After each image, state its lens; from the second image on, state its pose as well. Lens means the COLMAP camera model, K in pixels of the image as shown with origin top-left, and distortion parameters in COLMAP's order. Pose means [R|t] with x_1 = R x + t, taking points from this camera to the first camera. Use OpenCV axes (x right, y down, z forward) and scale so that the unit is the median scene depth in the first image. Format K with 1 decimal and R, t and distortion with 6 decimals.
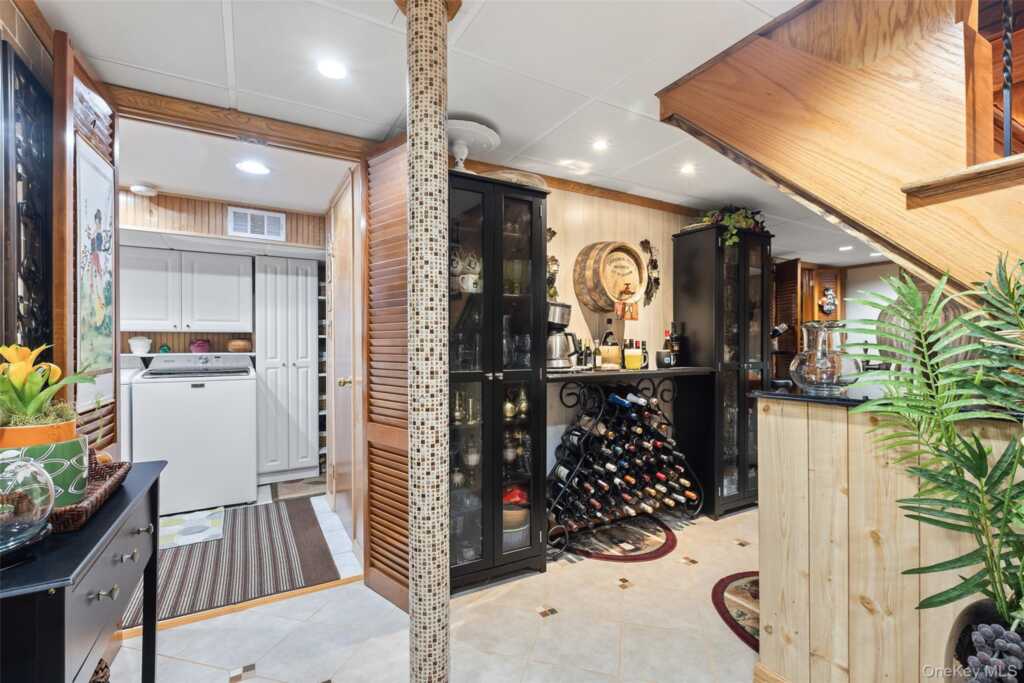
lens RADIAL K [[460.6, 0, 507.9], [0, 460.6, 337.8], [0, 0, 1]] dist [0.000521, -0.000055]
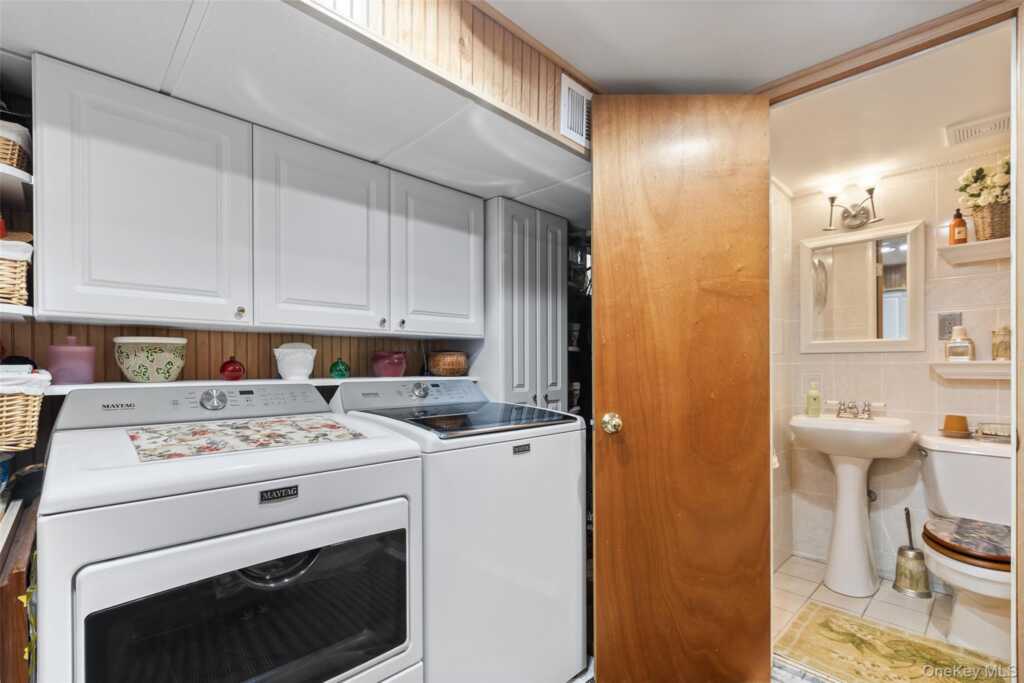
lens RADIAL K [[469.3, 0, 509.4], [0, 469.3, 356.7], [0, 0, 1]] dist [0.001905, 0.000147]
pose [[0.968335, 0.008018, 0.249527, -0.700513], [-0.006420, 0.999953, -0.007215, 0.013754], [-0.249573, 0.005384, 0.968341, 0.480824]]
